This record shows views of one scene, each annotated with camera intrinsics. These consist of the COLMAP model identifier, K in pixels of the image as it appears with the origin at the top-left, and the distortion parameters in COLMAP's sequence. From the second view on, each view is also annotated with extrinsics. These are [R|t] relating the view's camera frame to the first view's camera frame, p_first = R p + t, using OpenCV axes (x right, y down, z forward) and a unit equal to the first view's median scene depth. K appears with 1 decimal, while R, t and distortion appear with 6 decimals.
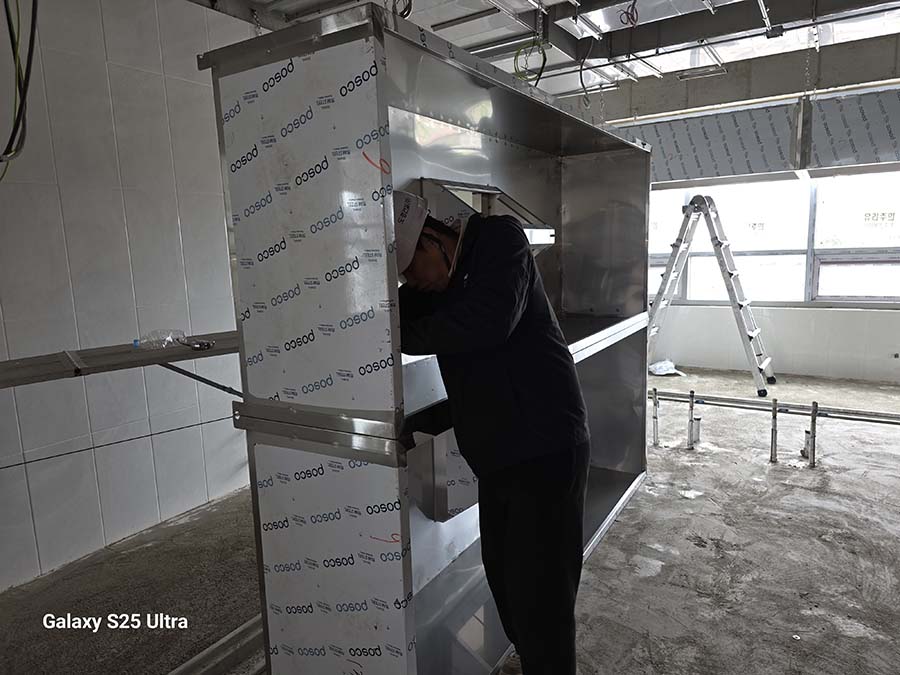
lens RADIAL K [[602.7, 0, 450.1], [0, 602.7, 341.0], [0, 0, 1]] dist [0.031136, -0.005569]
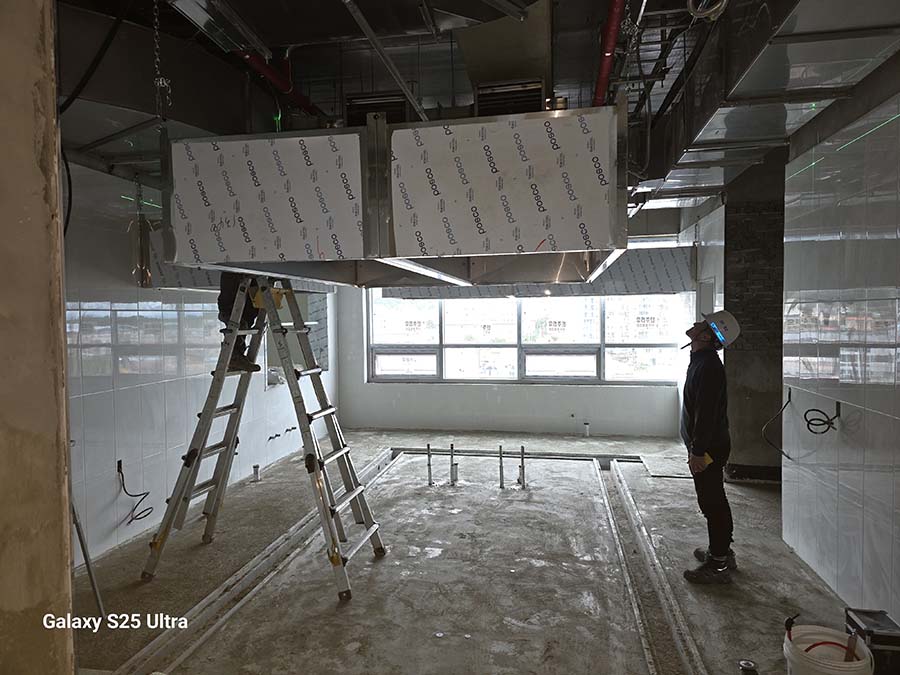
lens RADIAL K [[602.7, 0, 447.9], [0, 602.7, 336.6], [0, 0, 1]] dist [0.031136, -0.005569]
pose [[0.923770, 0.001345, 0.382946, -0.189868], [0.049791, 0.991083, -0.123590, 0.000256], [-0.379697, 0.133236, 0.915466, -0.418331]]
